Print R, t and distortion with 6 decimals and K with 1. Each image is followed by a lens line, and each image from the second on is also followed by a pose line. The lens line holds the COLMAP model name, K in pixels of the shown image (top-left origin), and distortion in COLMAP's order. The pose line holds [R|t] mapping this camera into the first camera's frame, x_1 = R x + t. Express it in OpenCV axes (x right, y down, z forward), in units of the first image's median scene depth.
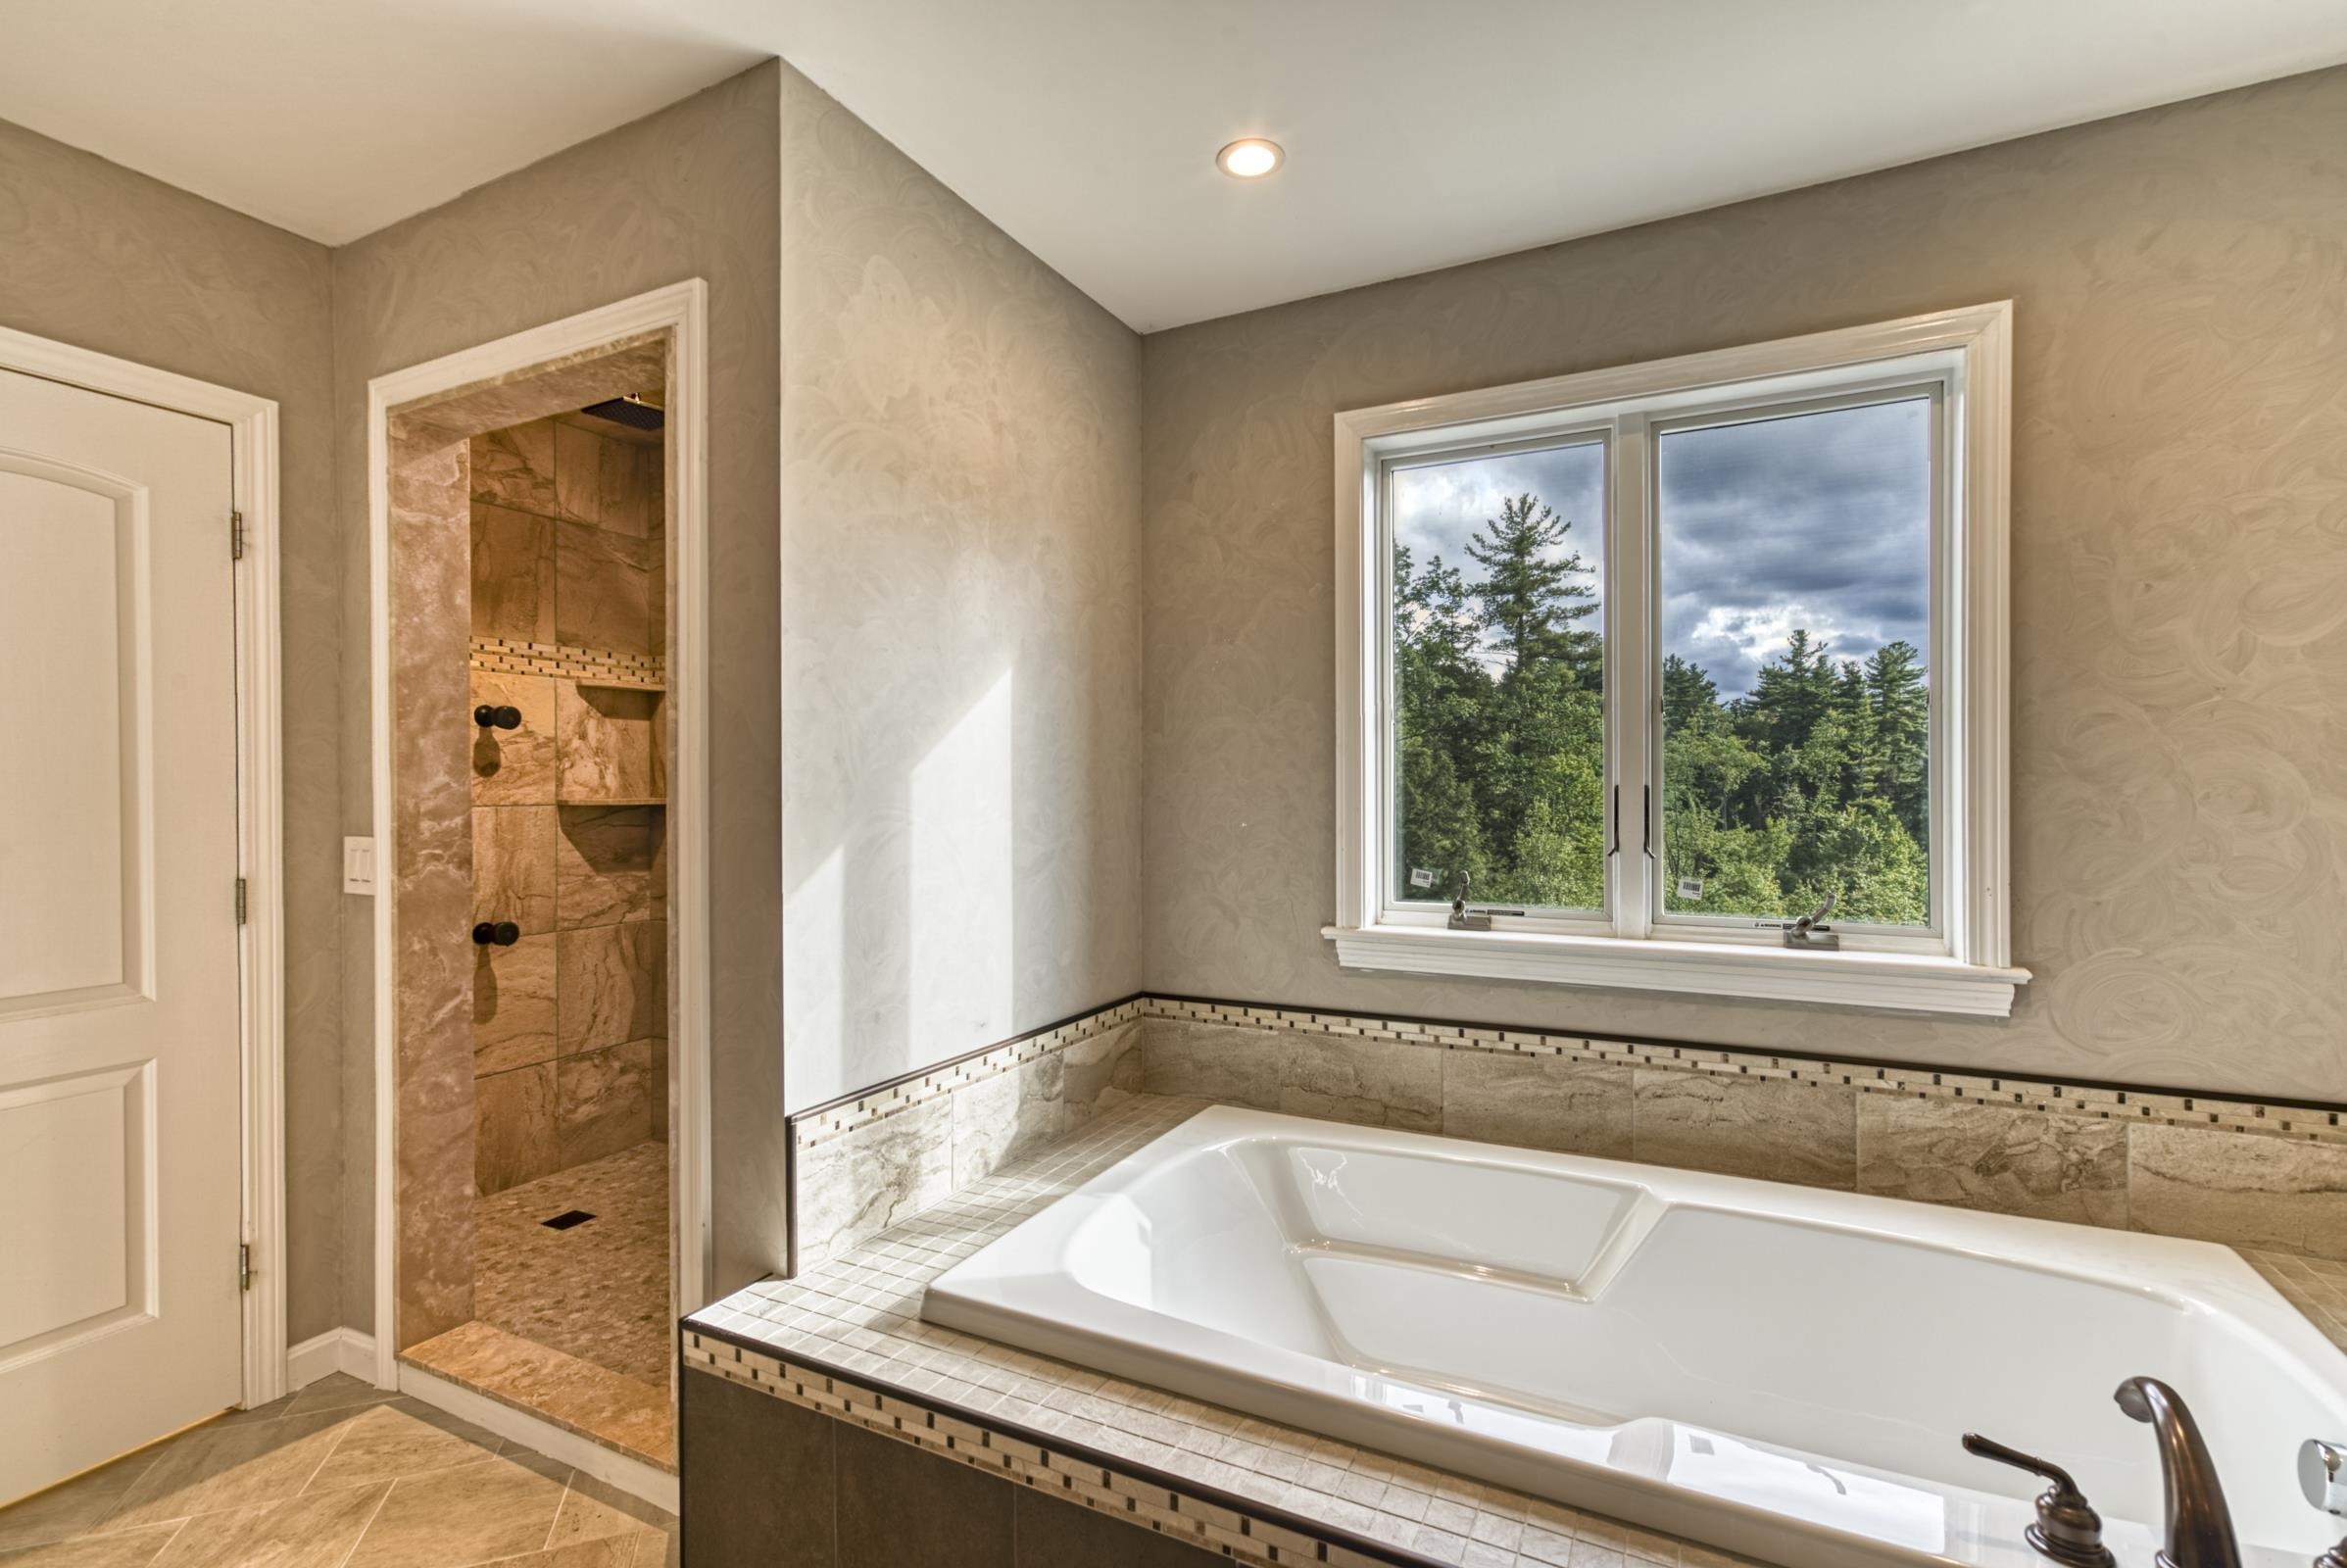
lens RADIAL K [[1068.5, 0, 1169.0], [0, 1068.5, 784.5], [0, 0, 1]] dist [-0.007918, 0.011163]
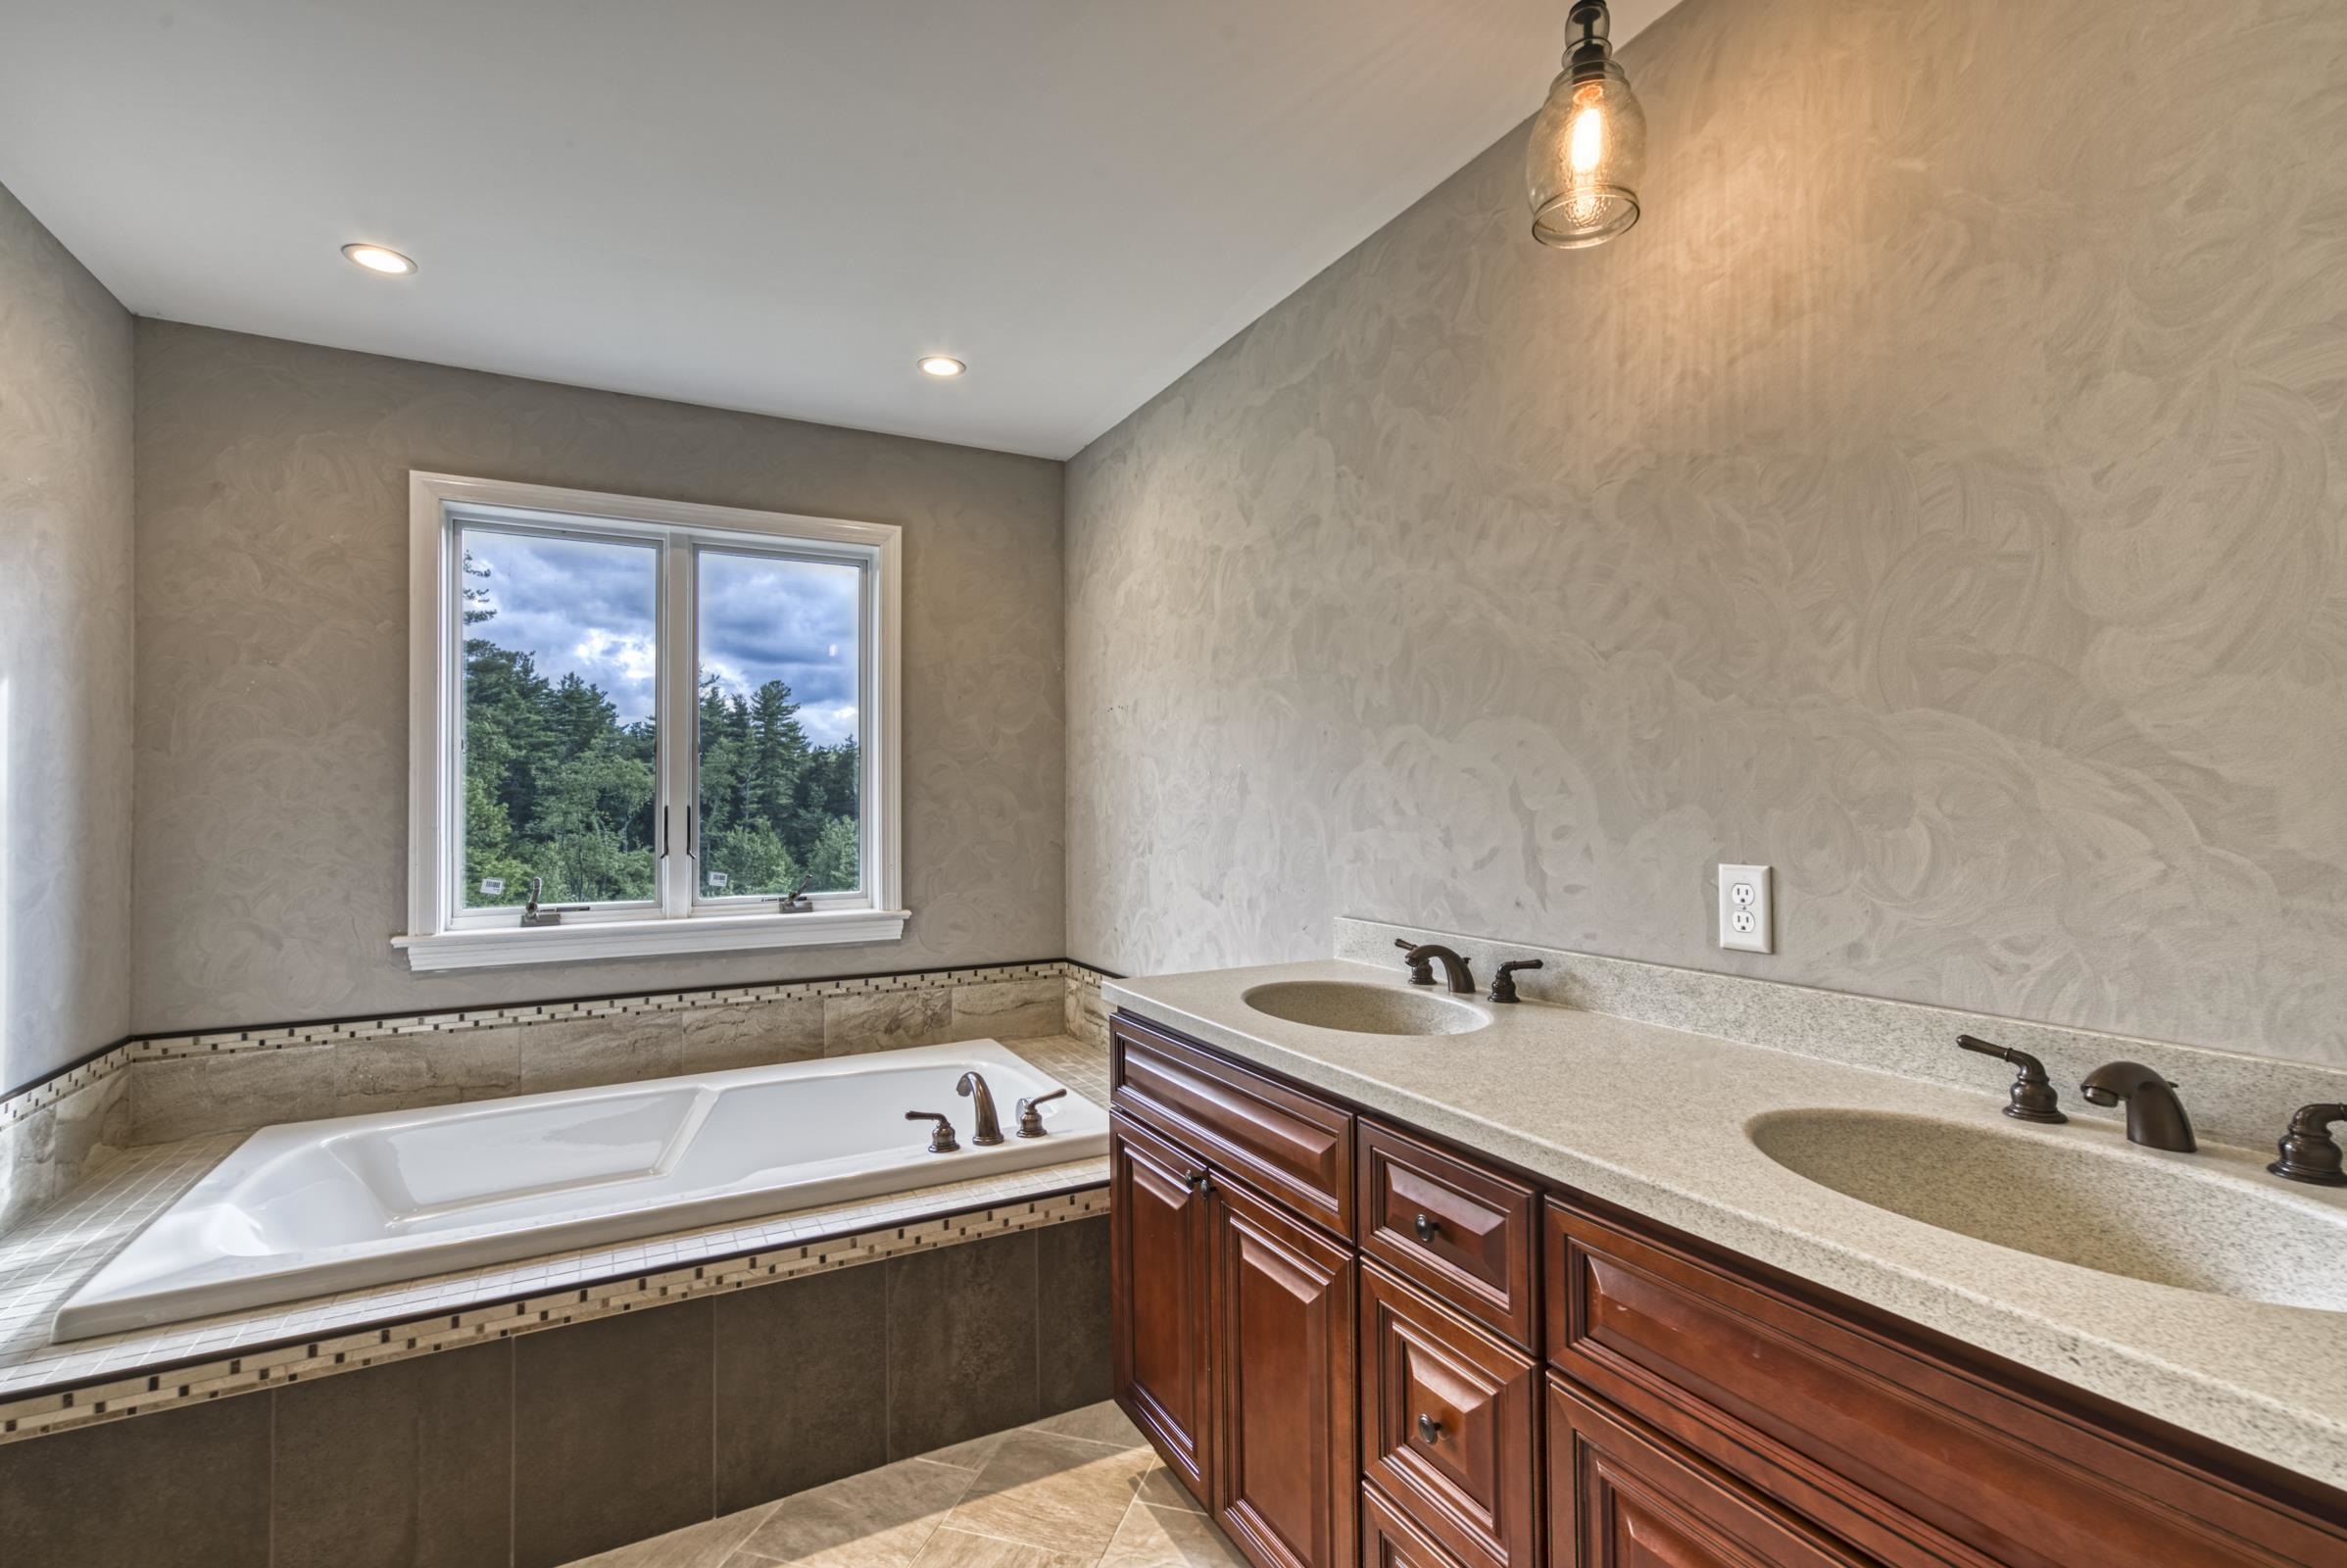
lens RADIAL K [[1068.5, 0, 1174.8], [0, 1068.5, 792.5], [0, 0, 1]] dist [-0.007918, 0.011163]
pose [[0.574783, 0.006526, 0.818280, -0.344848], [0.004043, 0.999933, -0.010815, 0.001412], [-0.818296, 0.009525, 0.574718, -0.329104]]
